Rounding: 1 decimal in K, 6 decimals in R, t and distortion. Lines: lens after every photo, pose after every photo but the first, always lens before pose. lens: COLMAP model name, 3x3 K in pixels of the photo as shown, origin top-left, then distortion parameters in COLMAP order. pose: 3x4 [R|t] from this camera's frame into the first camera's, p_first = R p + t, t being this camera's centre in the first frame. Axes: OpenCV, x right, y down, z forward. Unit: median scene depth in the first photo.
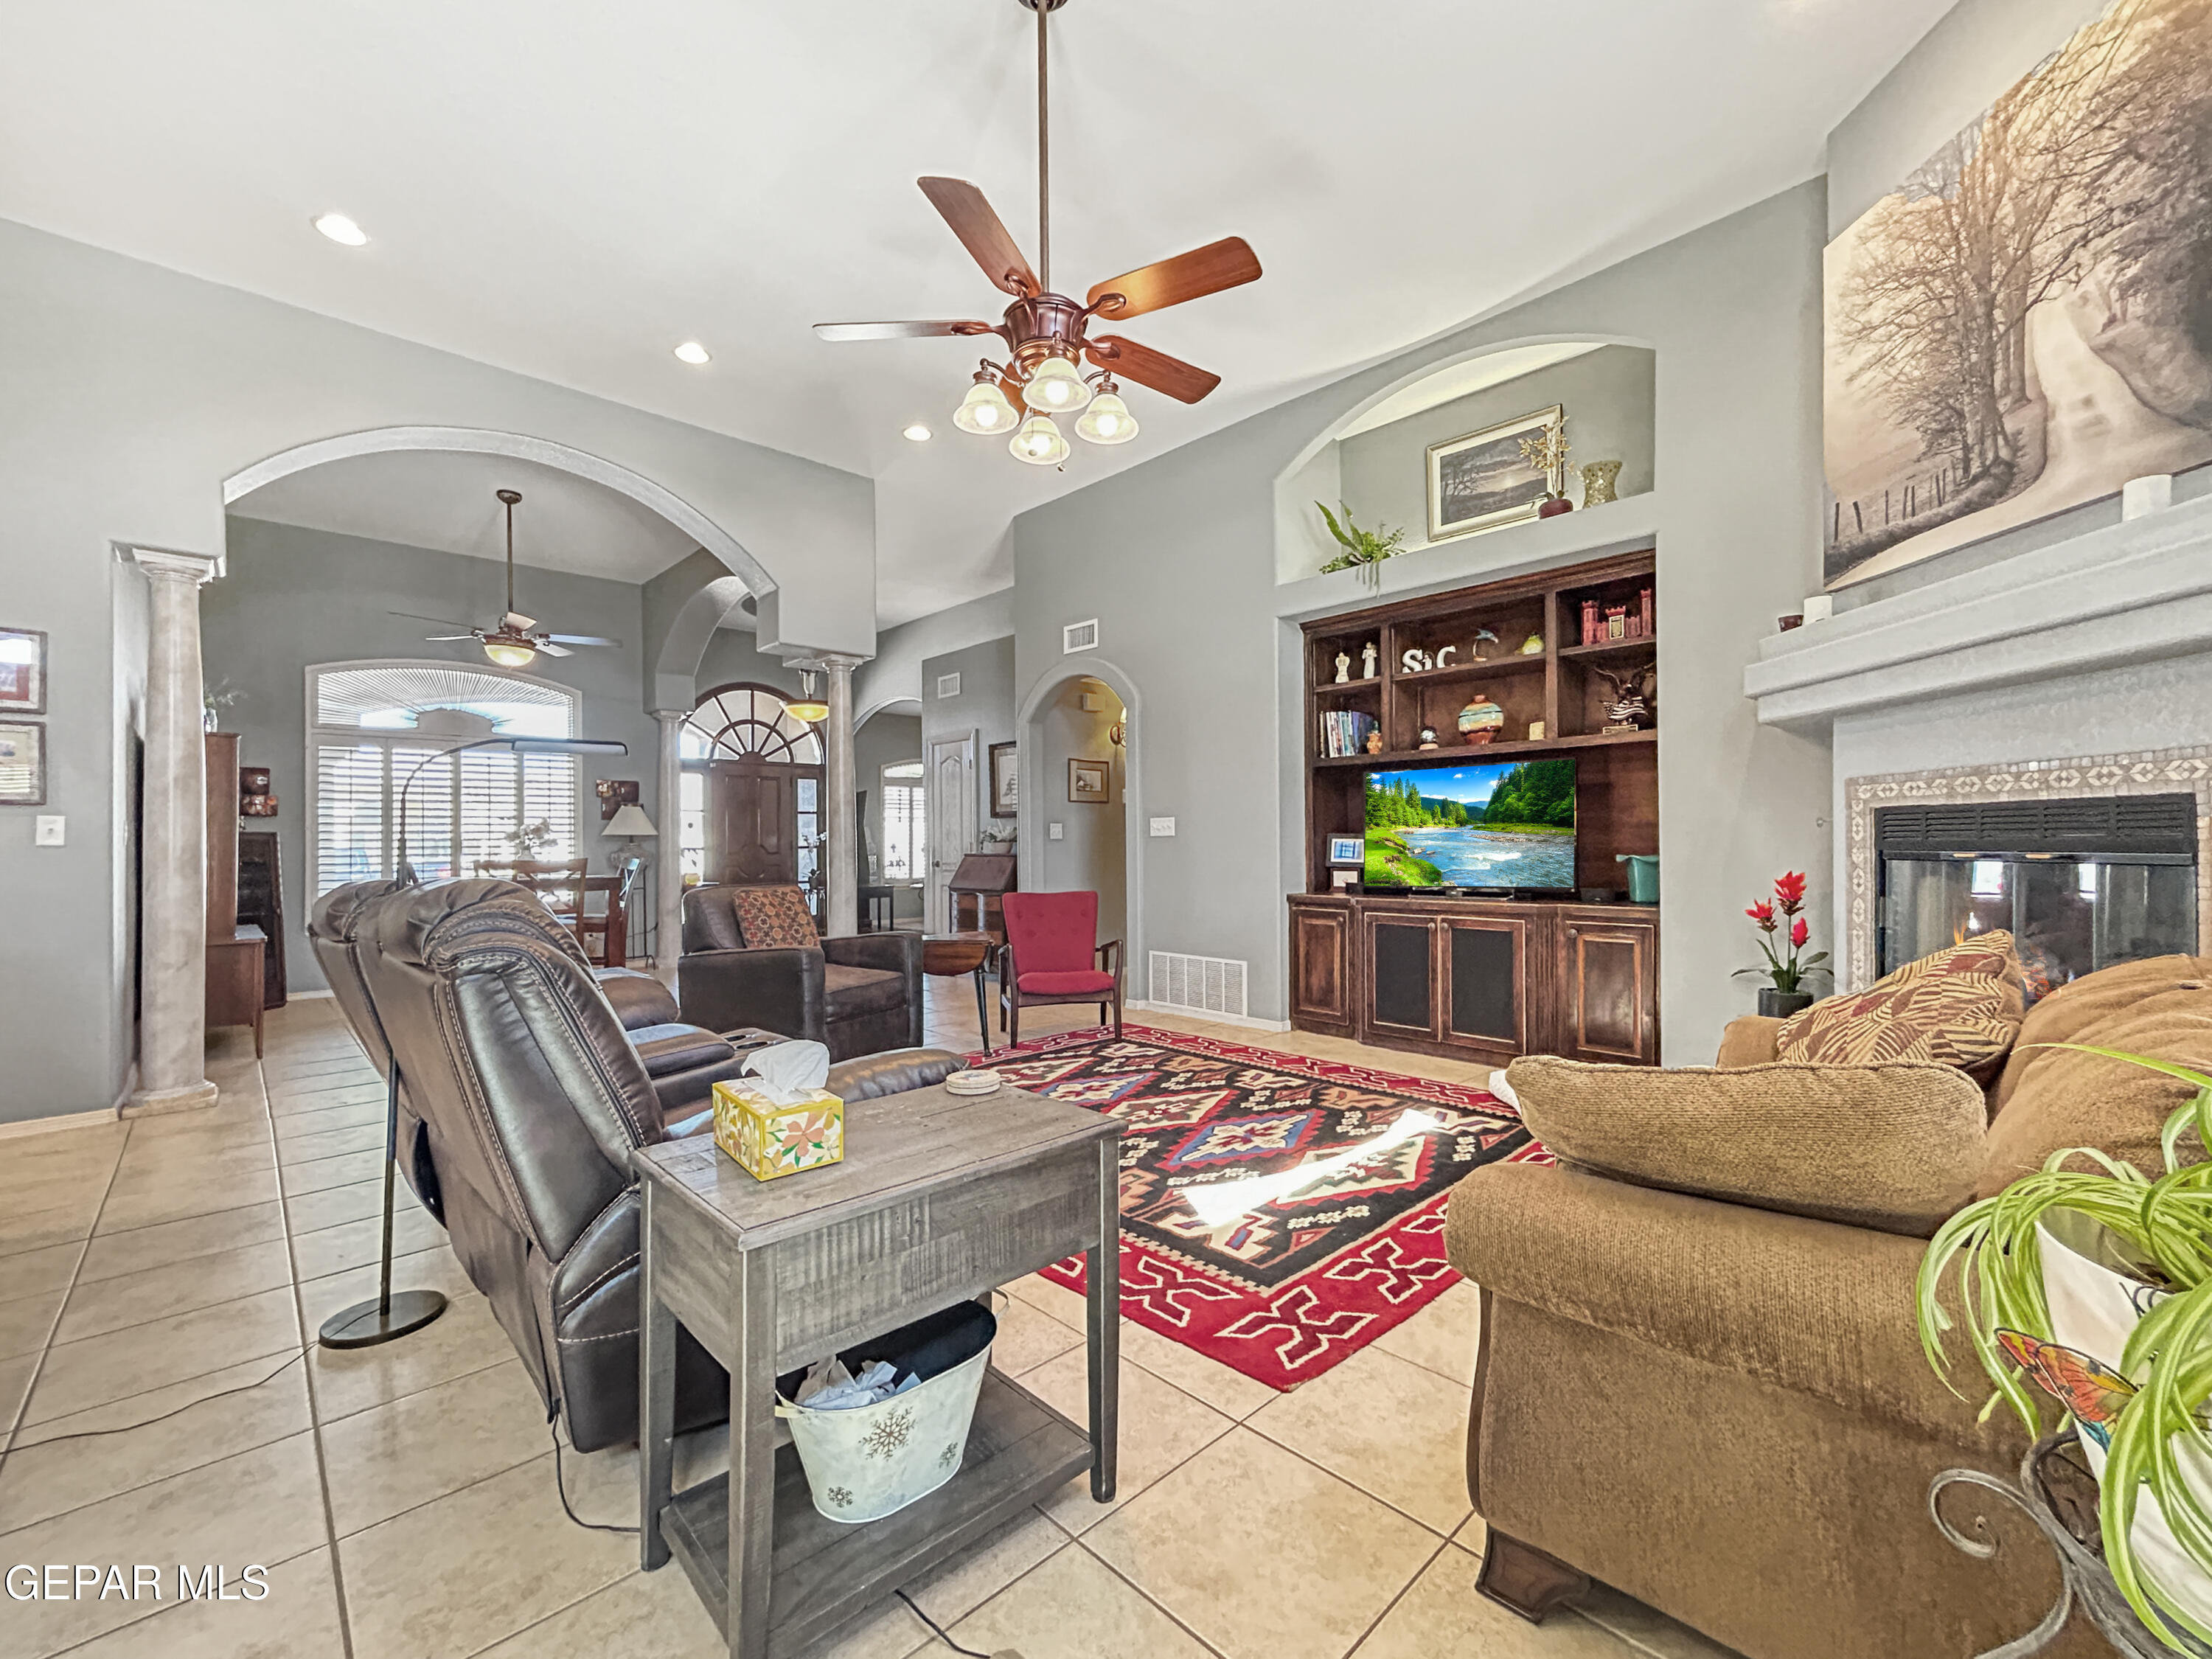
lens RADIAL K [[928.5, 0, 1110.3], [0, 928.5, 835.9], [0, 0, 1]] dist [0.001985, 0.000152]
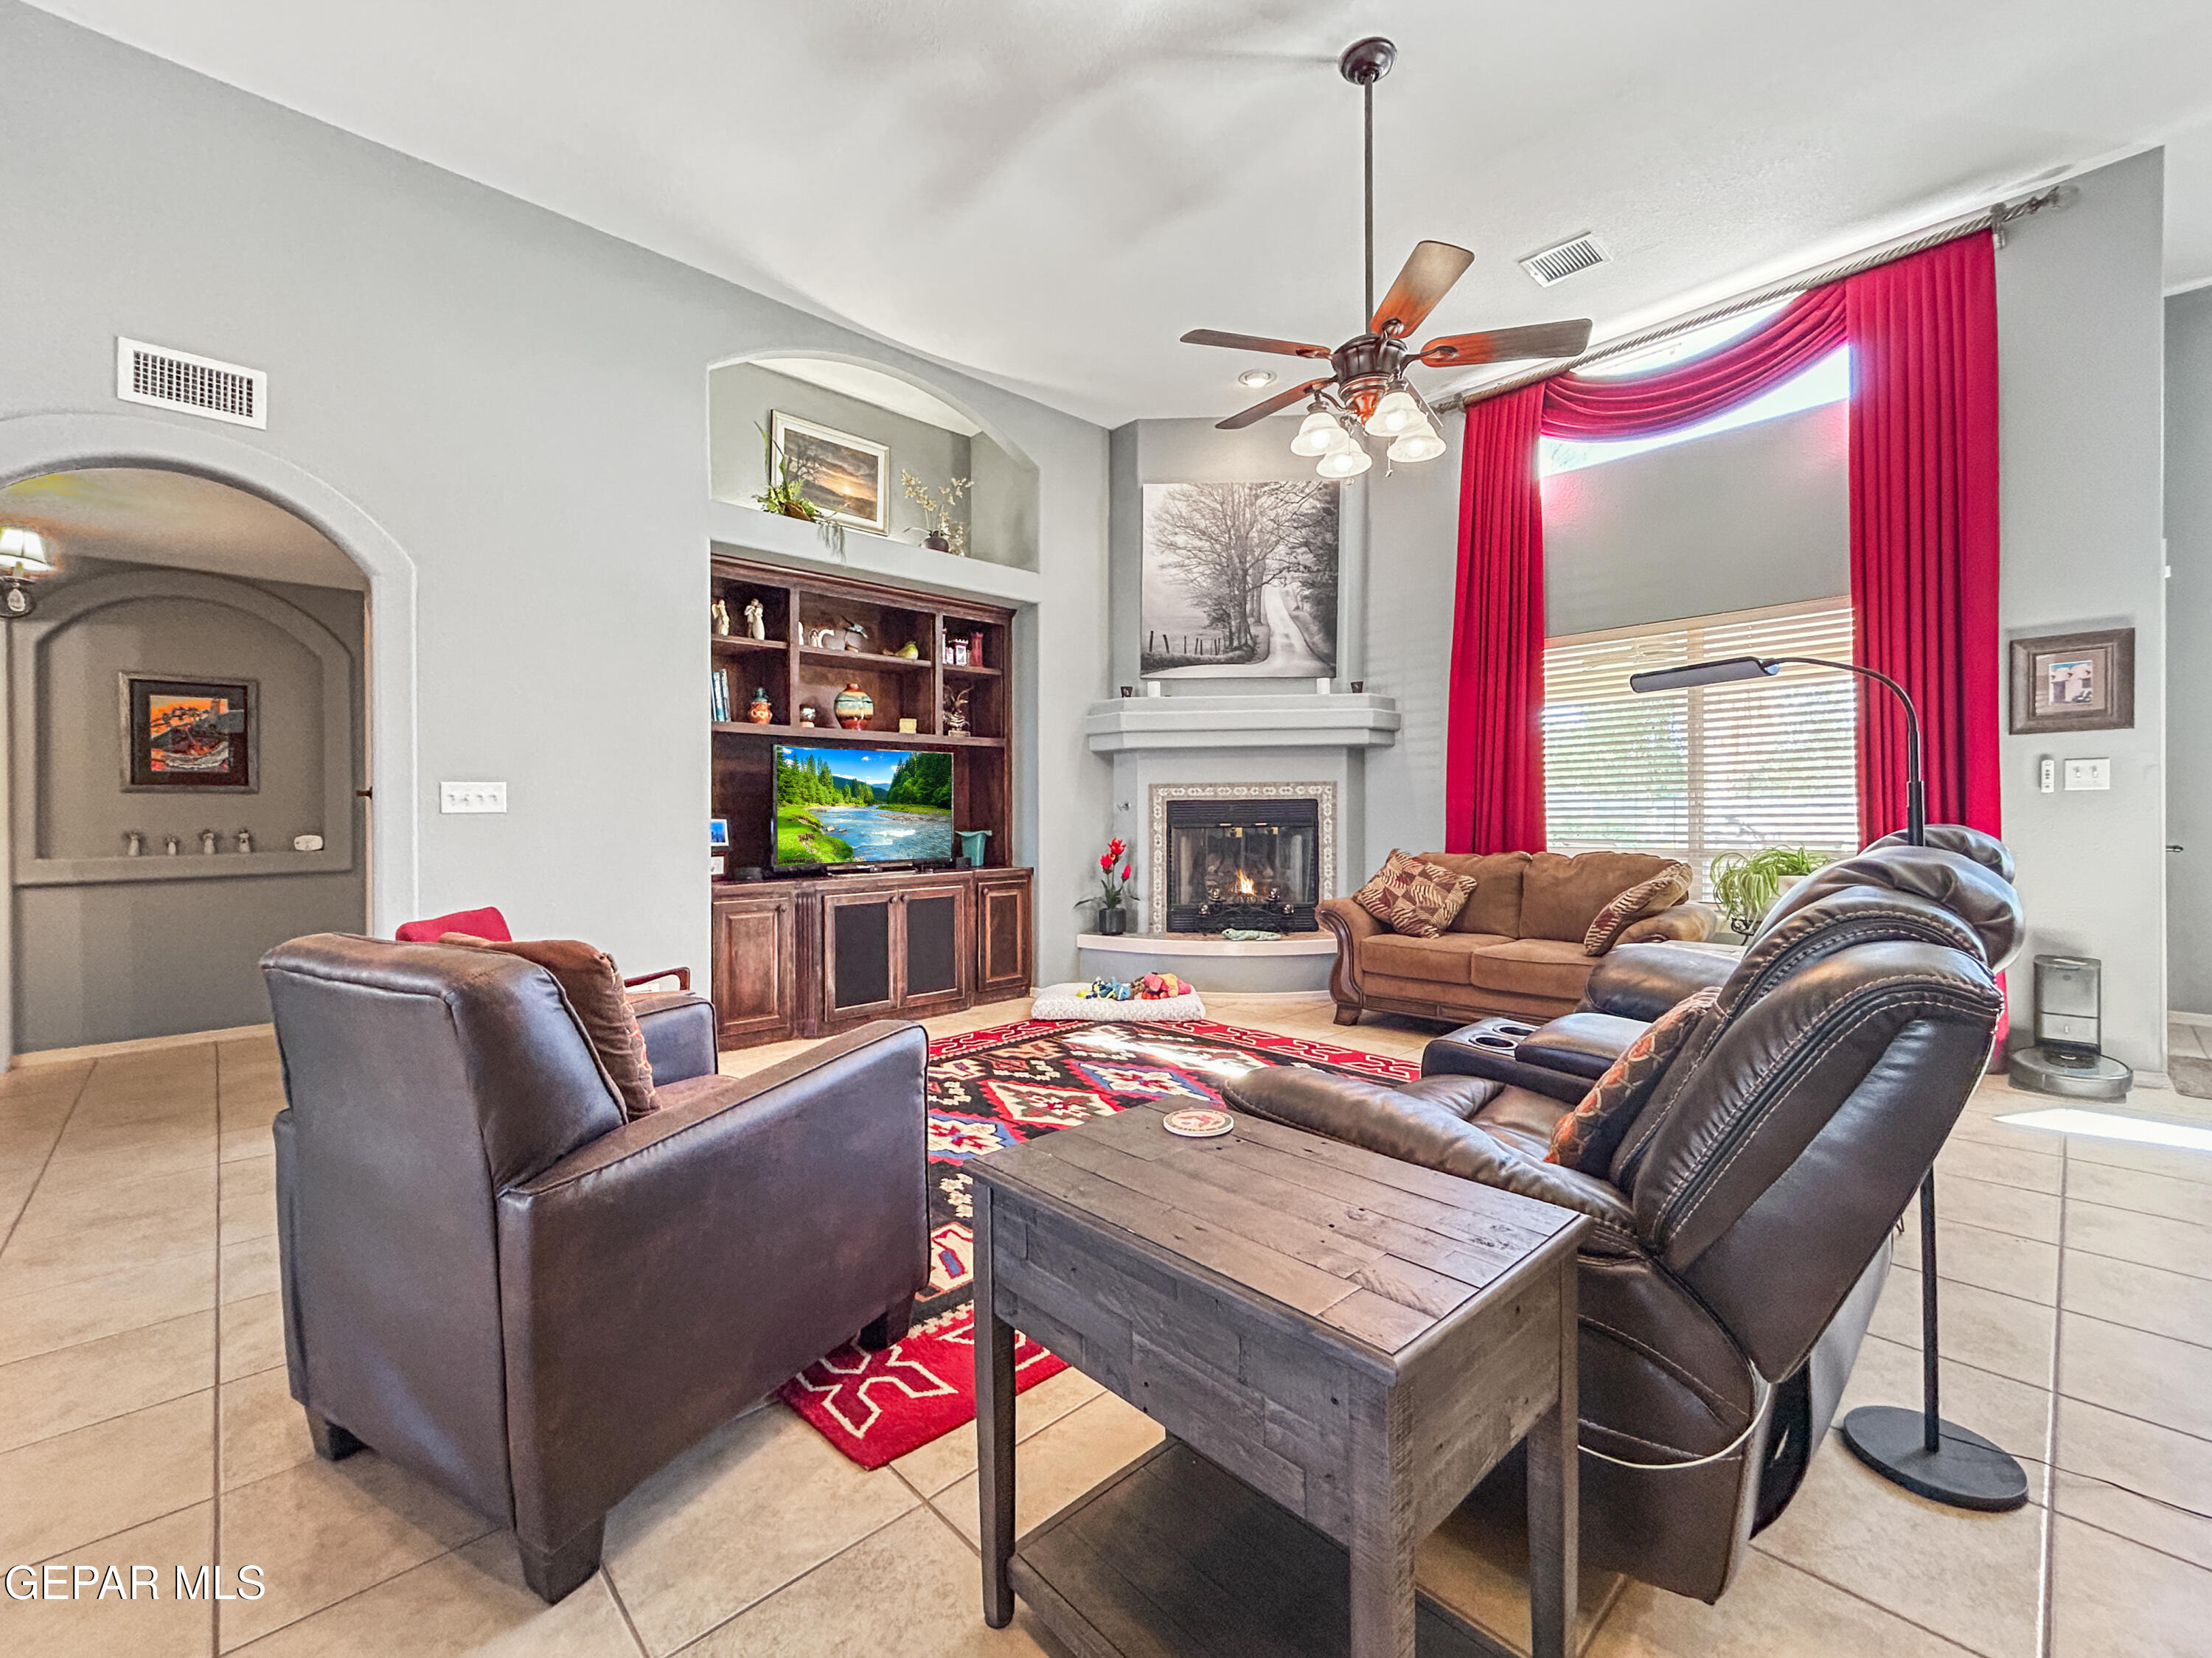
lens RADIAL K [[928.4, 0, 1087.0], [0, 928.4, 818.5], [0, 0, 1]] dist [0.001985, 0.000152]
pose [[0.009551, 0.009056, 0.999913, -0.835587], [0.003605, 0.999952, -0.009091, 0.017882], [-0.999948, 0.003691, 0.009518, 0.916494]]
